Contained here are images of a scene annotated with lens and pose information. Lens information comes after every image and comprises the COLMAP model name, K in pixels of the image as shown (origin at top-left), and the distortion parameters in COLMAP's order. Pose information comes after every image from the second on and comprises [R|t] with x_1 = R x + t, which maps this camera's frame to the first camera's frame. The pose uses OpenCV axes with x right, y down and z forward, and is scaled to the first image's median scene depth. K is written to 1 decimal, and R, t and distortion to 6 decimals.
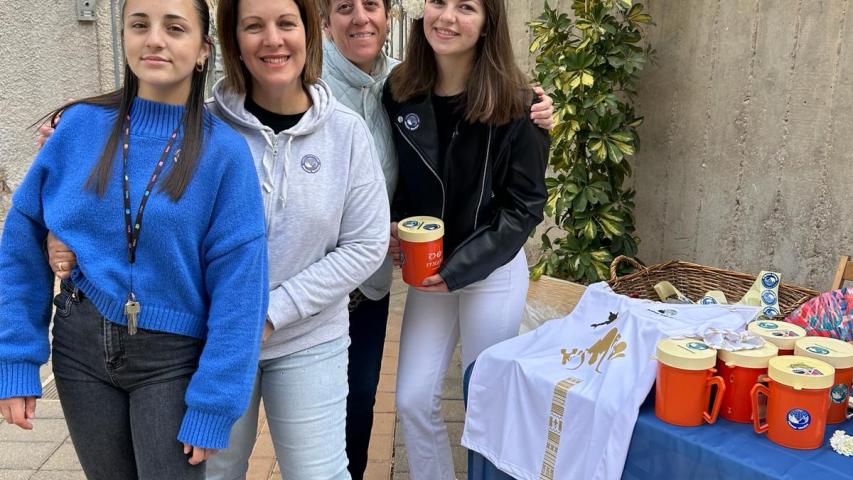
lens RADIAL K [[827.9, 0, 428.5], [0, 827.9, 243.2], [0, 0, 1]] dist [0.109816, -0.280175]
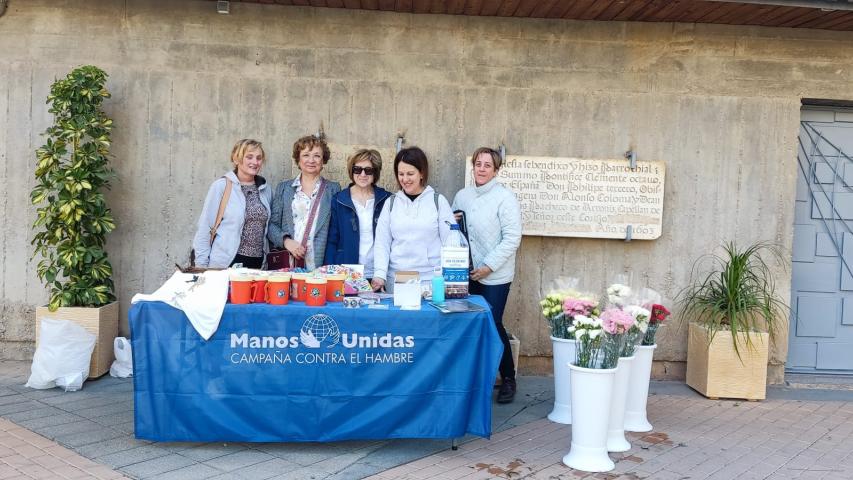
lens RADIAL K [[787.1, 0, 426.0], [0, 787.1, 243.4], [0, 0, 1]] dist [0.118558, -0.191084]
pose [[0.626176, -0.022521, 0.779357, -0.654328], [0.146740, 0.985124, -0.089432, 0.170613], [-0.765749, 0.170363, 0.620165, -0.529310]]
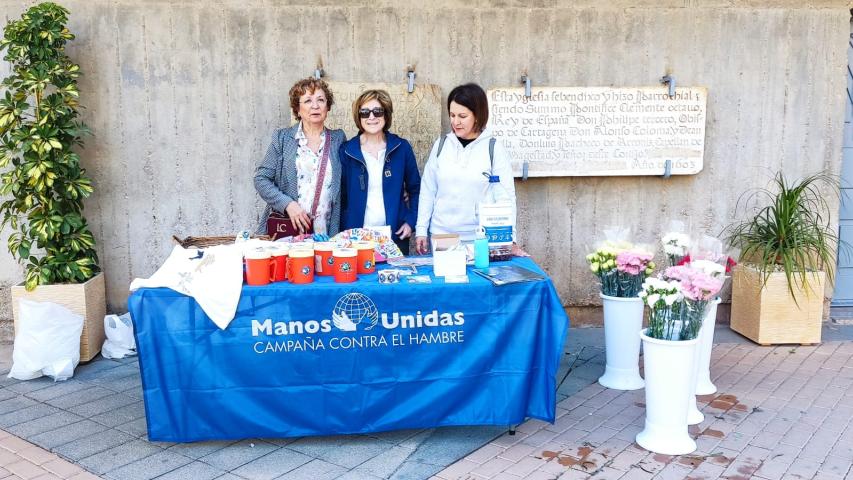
lens RADIAL K [[787.1, 0, 426.0], [0, 787.1, 243.4], [0, 0, 1]] dist [0.118558, -0.191084]
pose [[0.588948, -0.130376, 0.797585, -0.576592], [0.195100, 0.980649, 0.016235, 0.080490], [-0.784268, 0.146047, 0.602988, -0.340051]]
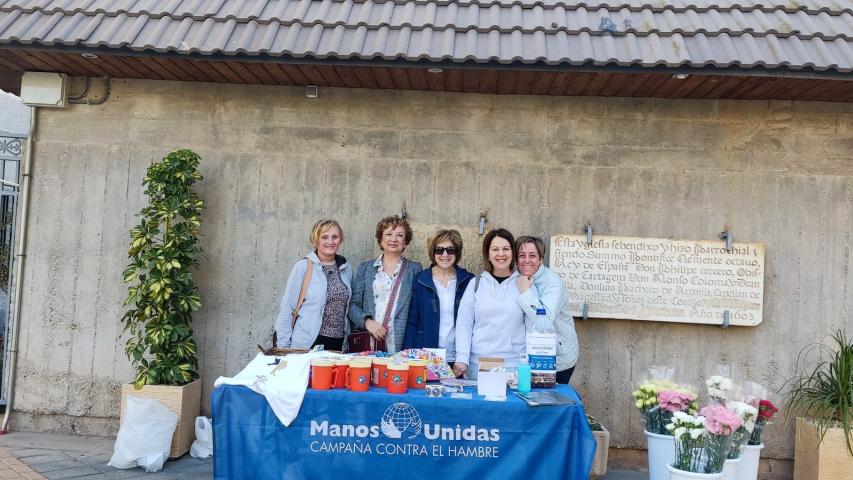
lens RADIAL K [[787.1, 0, 426.0], [0, 787.1, 243.4], [0, 0, 1]] dist [0.118558, -0.191084]
pose [[0.697526, 0.050404, 0.714785, -0.637662], [0.123441, 0.974158, -0.189154, 0.140755], [-0.705847, 0.220174, 0.673278, -0.500079]]
